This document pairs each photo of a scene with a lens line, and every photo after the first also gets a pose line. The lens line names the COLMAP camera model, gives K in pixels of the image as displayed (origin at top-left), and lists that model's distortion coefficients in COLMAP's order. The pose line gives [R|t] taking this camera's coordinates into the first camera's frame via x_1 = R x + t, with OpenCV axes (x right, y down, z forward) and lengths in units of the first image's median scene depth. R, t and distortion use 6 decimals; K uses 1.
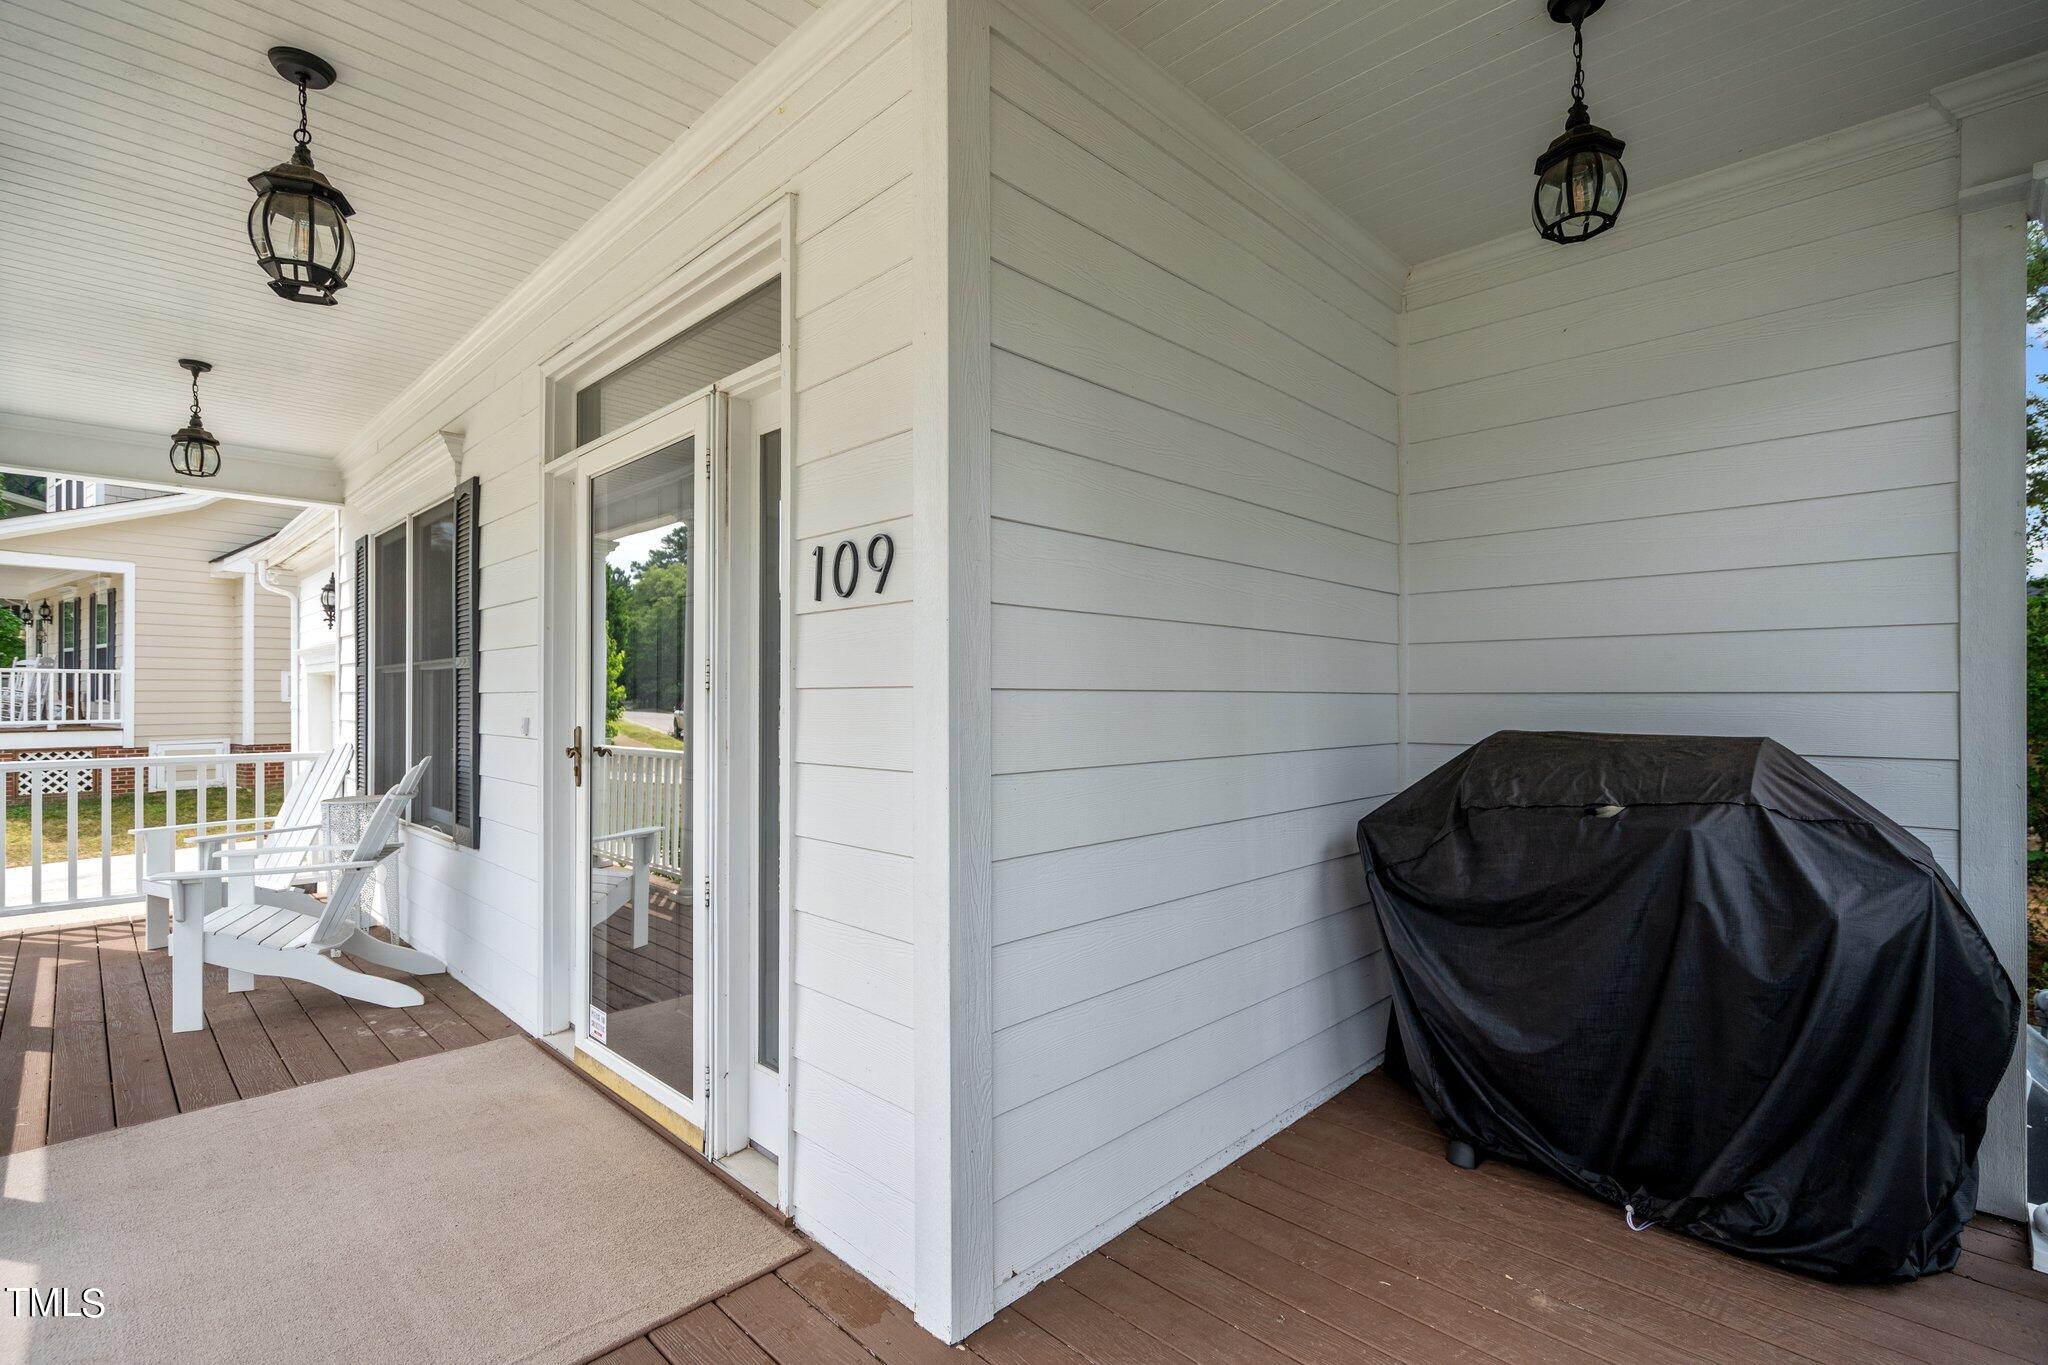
lens RADIAL K [[960.6, 0, 1039.9], [0, 960.6, 695.2], [0, 0, 1]] dist [-0.004410, 0.002097]
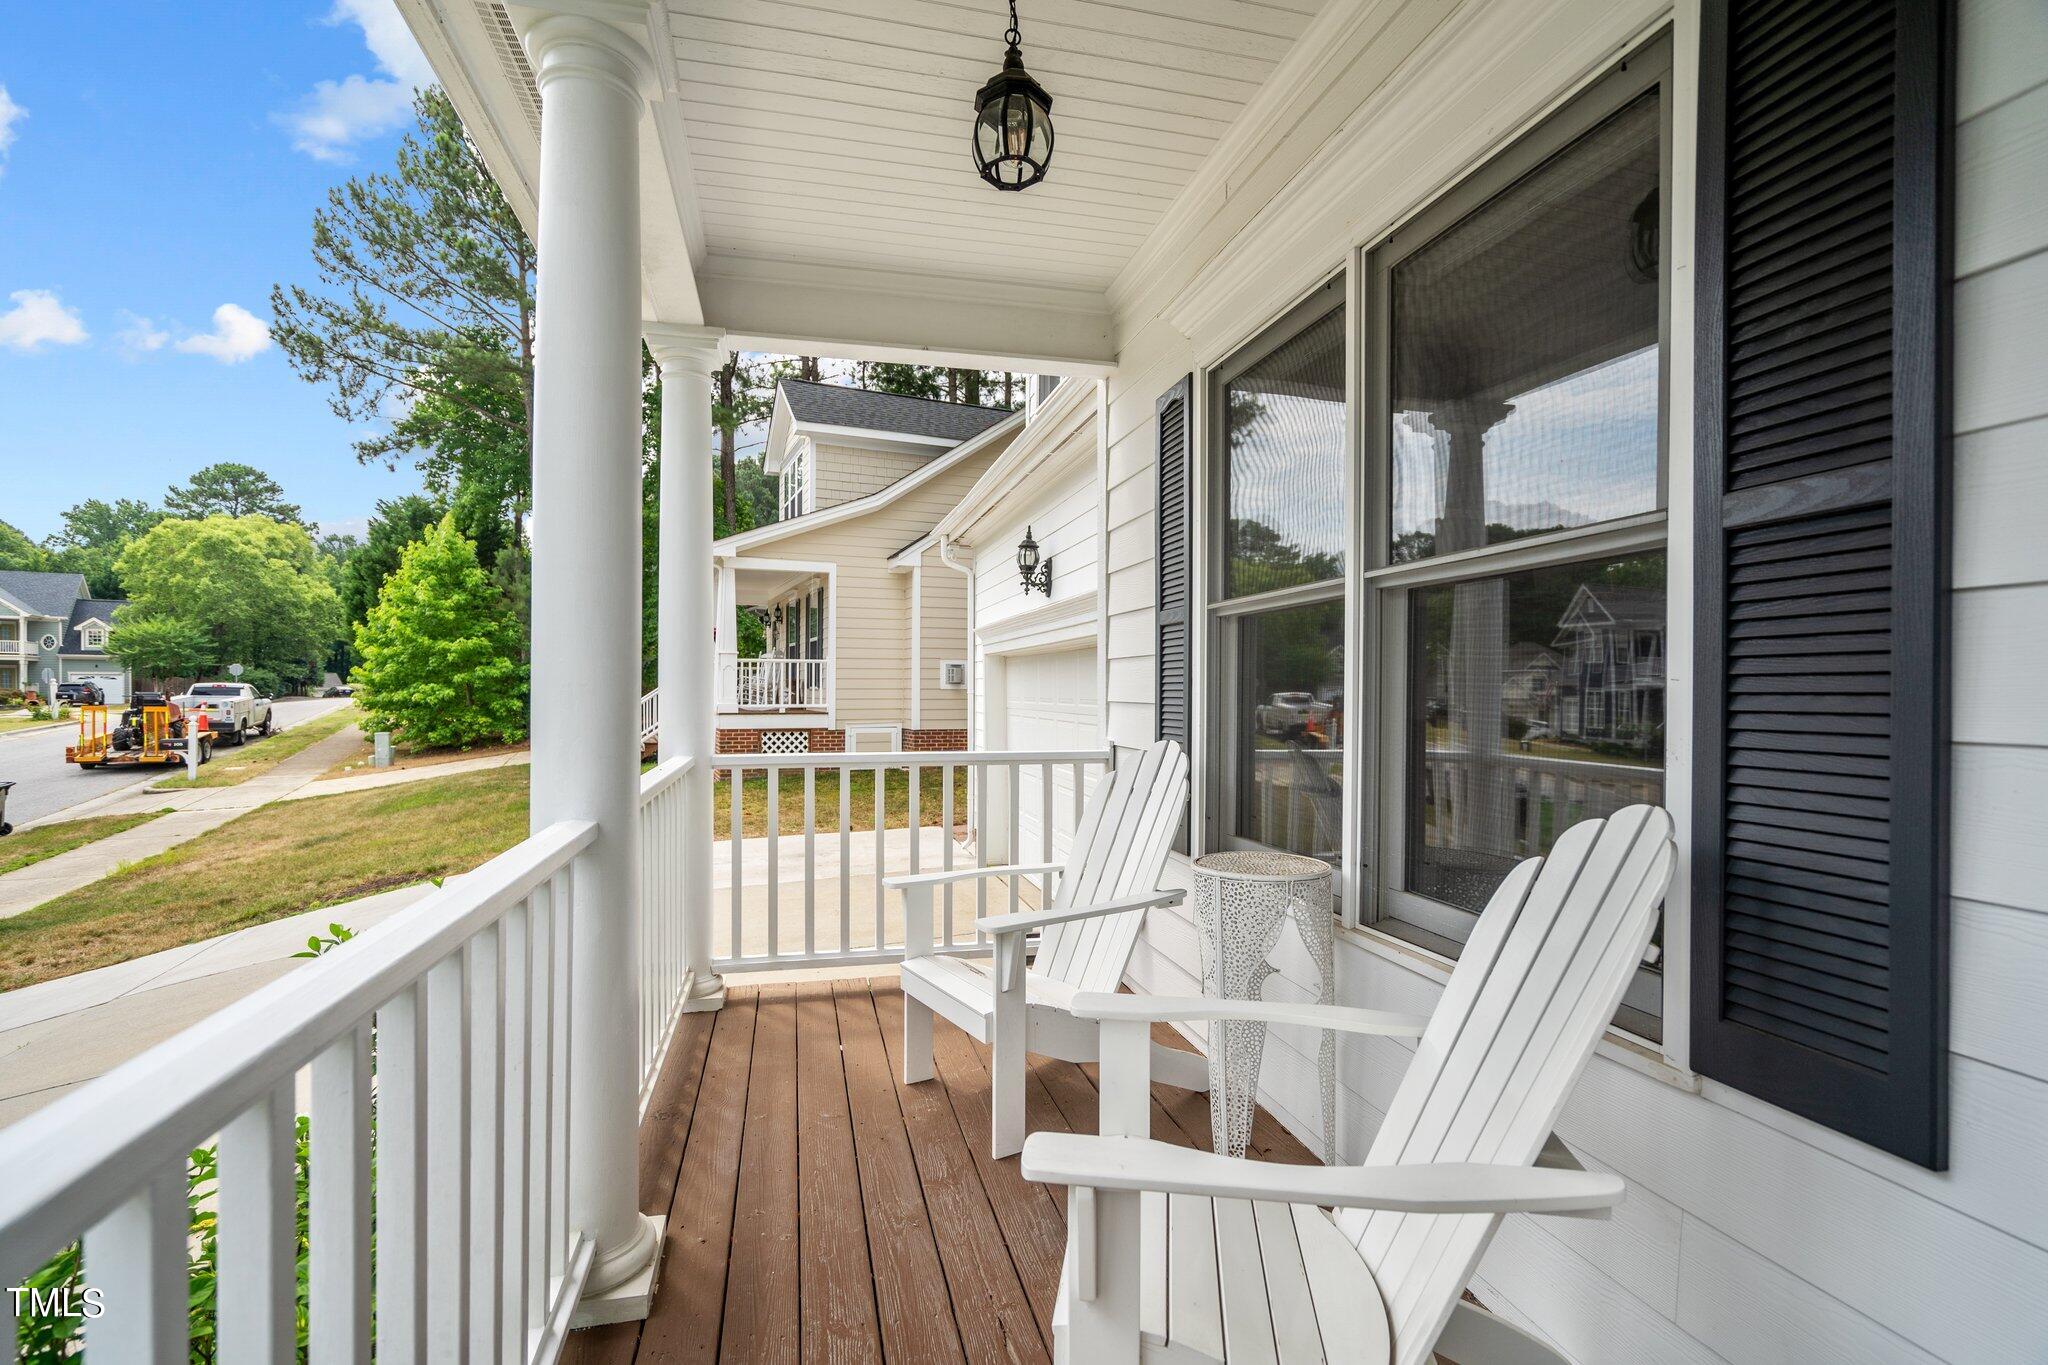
lens RADIAL K [[960.6, 0, 1018.3], [0, 960.6, 687.1], [0, 0, 1]] dist [-0.004410, 0.002097]
pose [[0.848472, 0.000114, -0.529241, -0.180138], [-0.001574, 0.999996, -0.002307, 0.007557], [0.529239, 0.002791, 0.848468, 0.171689]]
